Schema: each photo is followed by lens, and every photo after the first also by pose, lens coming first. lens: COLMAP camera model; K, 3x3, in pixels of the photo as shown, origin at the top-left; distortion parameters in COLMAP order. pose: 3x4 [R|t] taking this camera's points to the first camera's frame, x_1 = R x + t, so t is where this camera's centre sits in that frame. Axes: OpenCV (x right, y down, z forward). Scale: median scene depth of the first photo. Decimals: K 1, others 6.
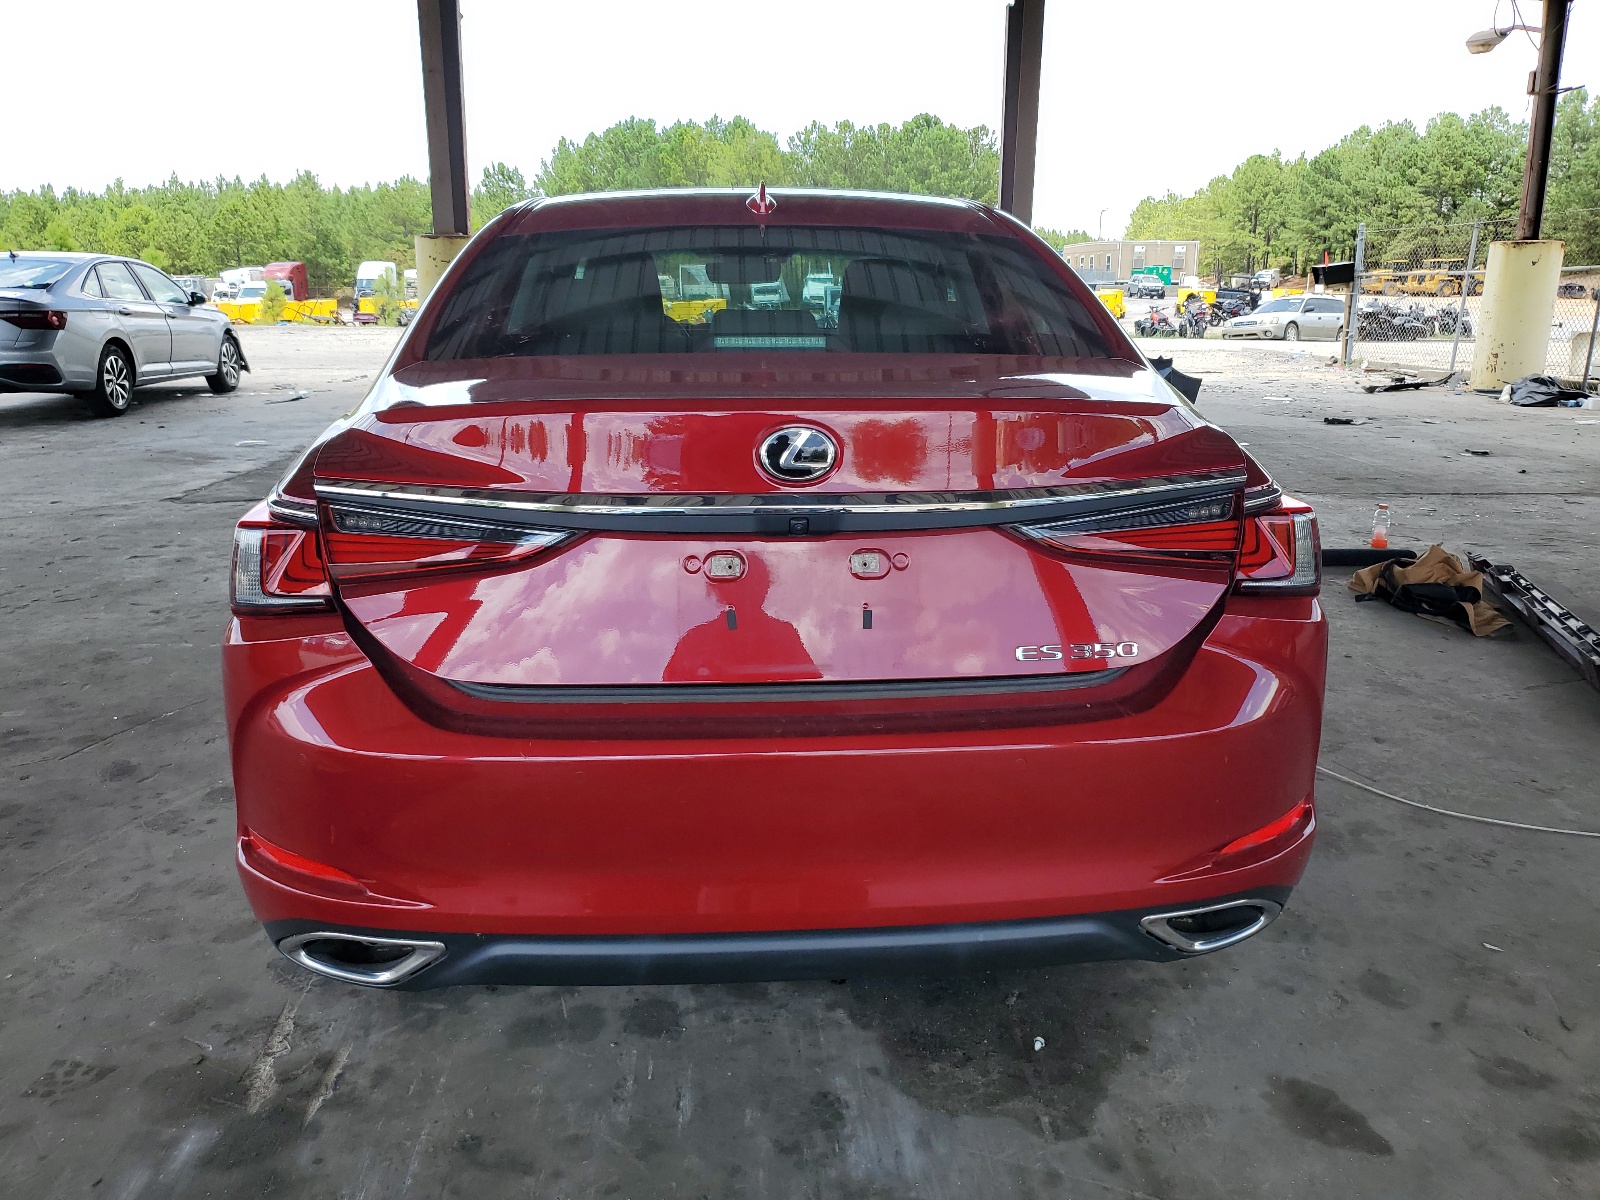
lens RADIAL K [[1243.1, 0, 800.0], [0, 1243.1, 600.0], [0, 0, 1]] dist [0.005318, -0.001420]
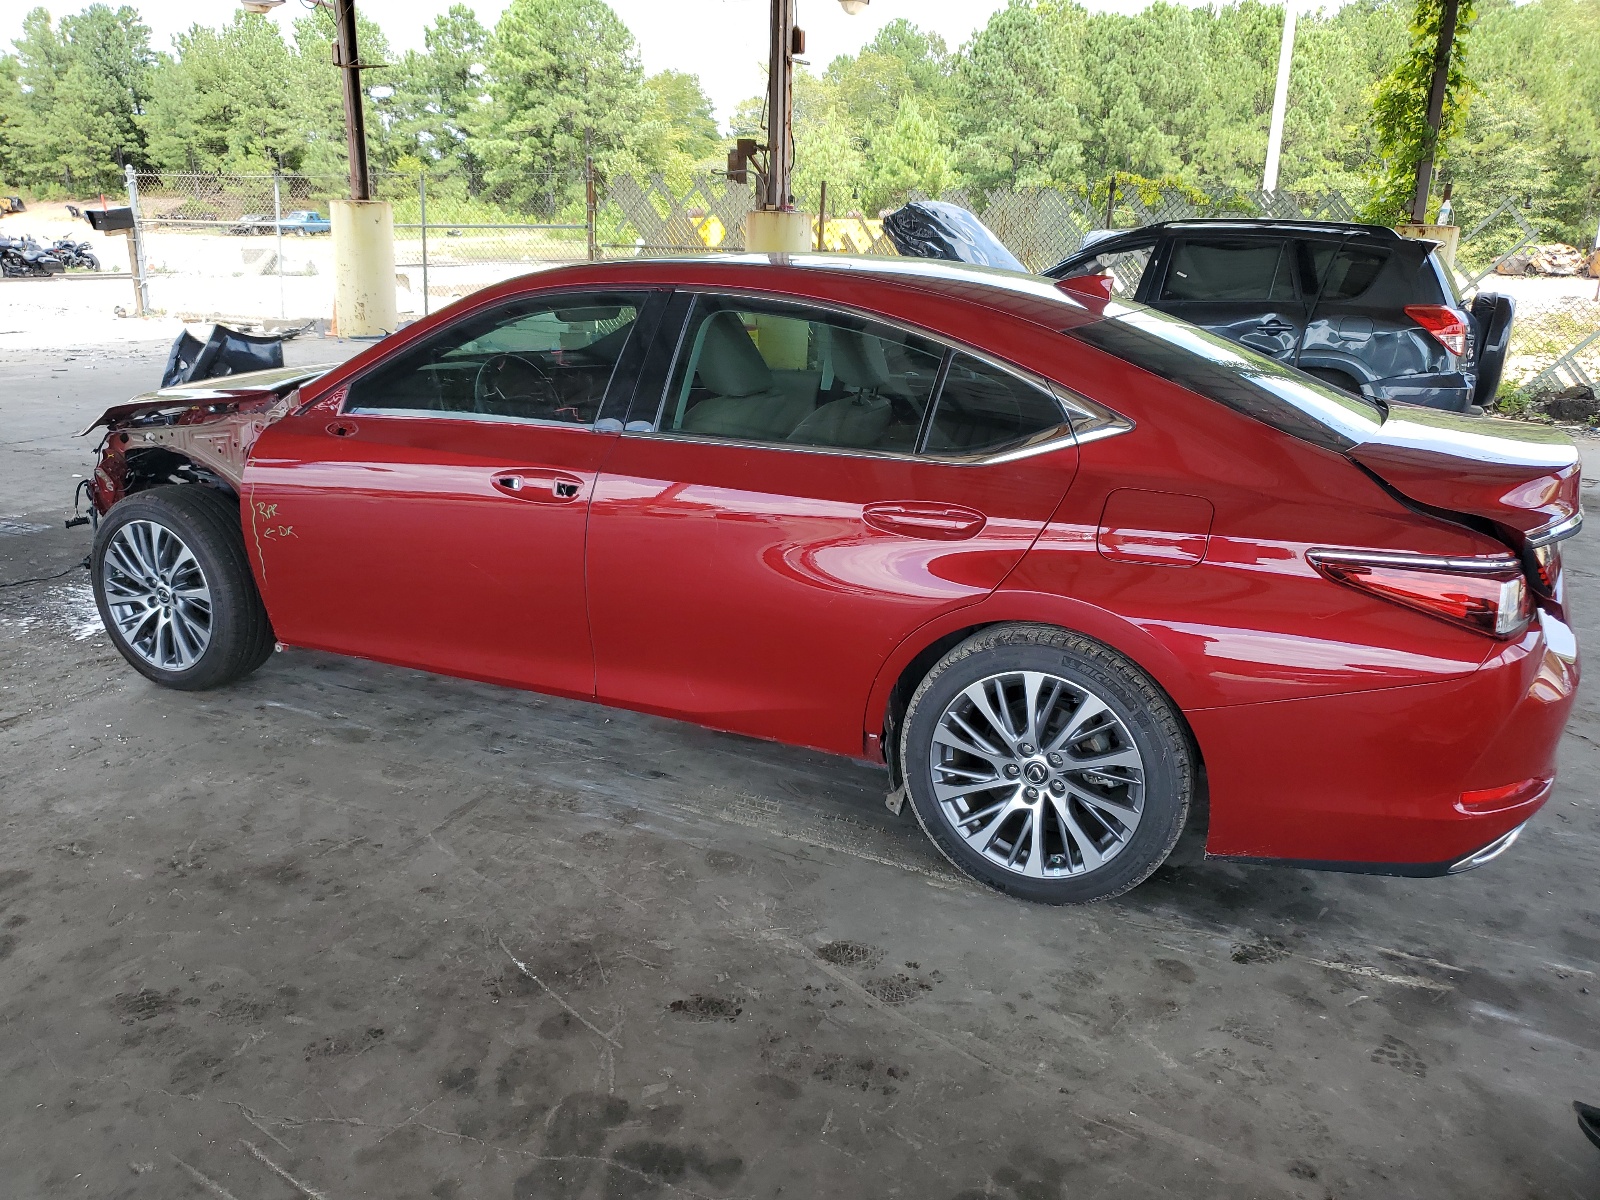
lens RADIAL K [[1243.1, 0, 800.0], [0, 1243.1, 600.0], [0, 0, 1]] dist [0.005318, -0.001420]
pose [[0.498271, -0.243322, 0.832178, -1.681210], [0.194843, 0.966687, 0.165988, -0.358034], [-0.844844, 0.079437, 0.529082, 0.745758]]
